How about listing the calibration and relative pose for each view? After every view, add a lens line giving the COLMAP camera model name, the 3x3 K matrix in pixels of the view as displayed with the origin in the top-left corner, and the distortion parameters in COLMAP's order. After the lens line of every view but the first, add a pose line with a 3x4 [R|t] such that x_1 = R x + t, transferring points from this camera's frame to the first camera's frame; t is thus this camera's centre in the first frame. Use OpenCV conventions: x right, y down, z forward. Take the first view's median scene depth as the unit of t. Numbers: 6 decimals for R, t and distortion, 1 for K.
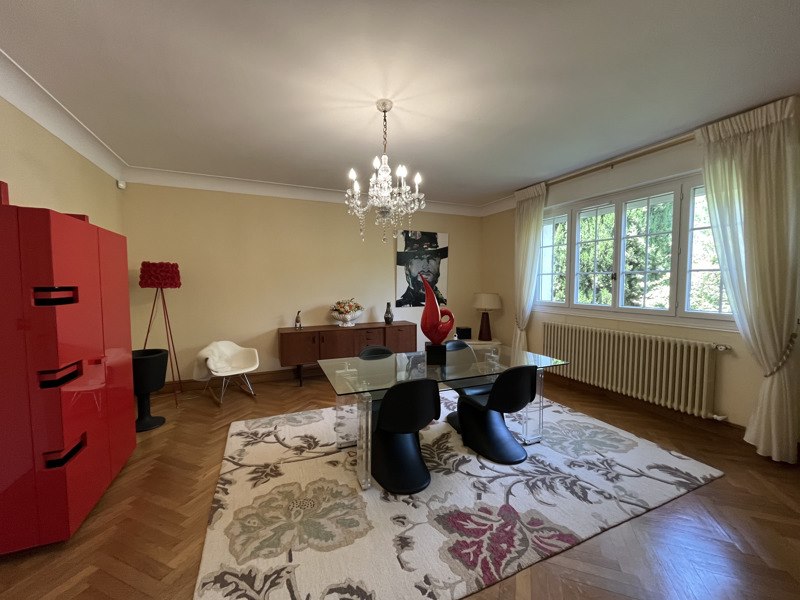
lens RADIAL K [[321.6, 0, 399.5], [0, 321.6, 297.2], [0, 0, 1]] dist [0.001138, 0.000111]
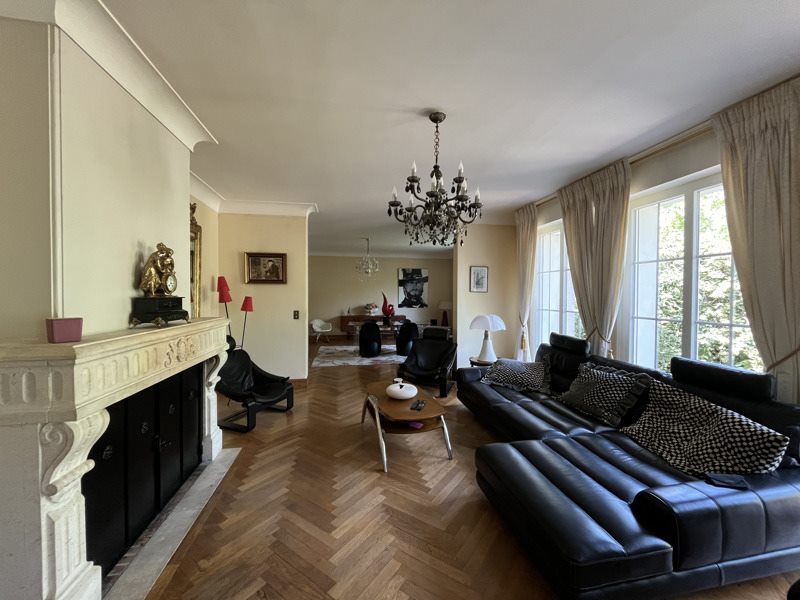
lens RADIAL K [[321.6, 0, 402.0], [0, 321.6, 300.8], [0, 0, 1]] dist [0.001138, 0.000111]
pose [[0.974643, 0.002754, -0.223747, 0.442276], [-0.013490, 0.998829, -0.046470, 0.077989], [0.223357, 0.048310, 0.973539, -0.887505]]
